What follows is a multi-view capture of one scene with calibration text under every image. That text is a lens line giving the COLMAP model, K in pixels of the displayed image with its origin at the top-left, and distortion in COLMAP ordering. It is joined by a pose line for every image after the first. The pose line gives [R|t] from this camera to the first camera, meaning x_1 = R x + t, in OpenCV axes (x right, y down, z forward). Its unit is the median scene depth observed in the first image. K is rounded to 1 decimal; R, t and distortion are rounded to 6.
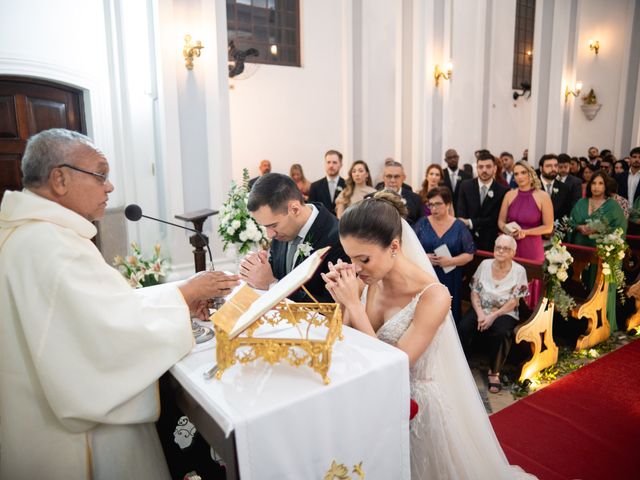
lens RADIAL K [[485.6, 0, 320.4], [0, 485.6, 236.0], [0, 0, 1]] dist [-0.095516, 0.107287]
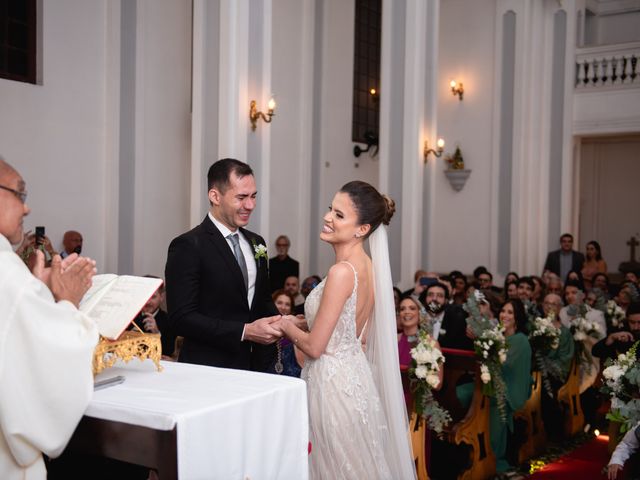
lens RADIAL K [[861.8, 0, 321.2], [0, 861.8, 256.3], [0, 0, 1]] dist [0.132213, 0.008611]
pose [[0.939562, 0.021499, 0.341703, -0.129360], [0.030902, 0.988628, -0.147171, 0.076499], [-0.340981, 0.148835, 0.928213, -0.236898]]
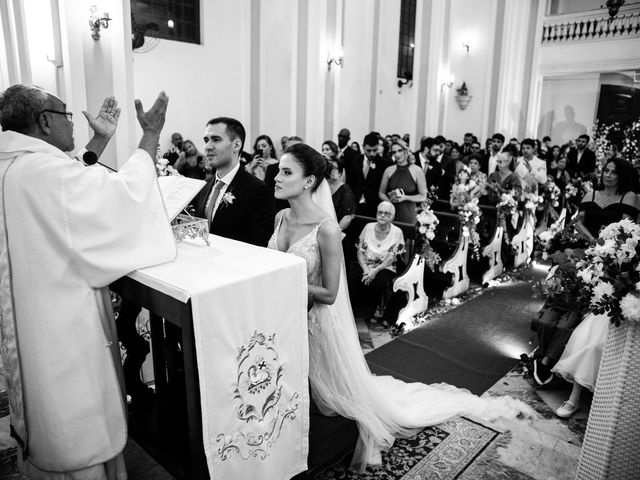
lens RADIAL K [[486.0, 0, 320.0], [0, 486.0, 240.0], [0, 0, 1]] dist [-0.088337, 0.091918]
pose [[0.976577, -0.009678, 0.214948, -0.025487], [0.000627, 0.999112, 0.042136, 0.039446], [-0.215165, -0.041015, 0.975716, -0.120177]]
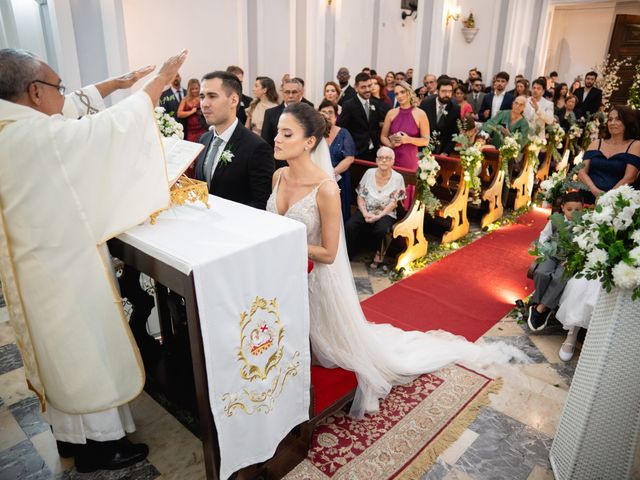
lens RADIAL K [[485.8, 0, 323.6], [0, 485.8, 242.1], [0, 0, 1]] dist [-0.092784, 0.097215]
pose [[0.975428, -0.043349, 0.216010, -0.023963], [0.003810, 0.983624, 0.180191, 0.012307], [-0.220284, -0.174940, 0.959620, -0.120243]]
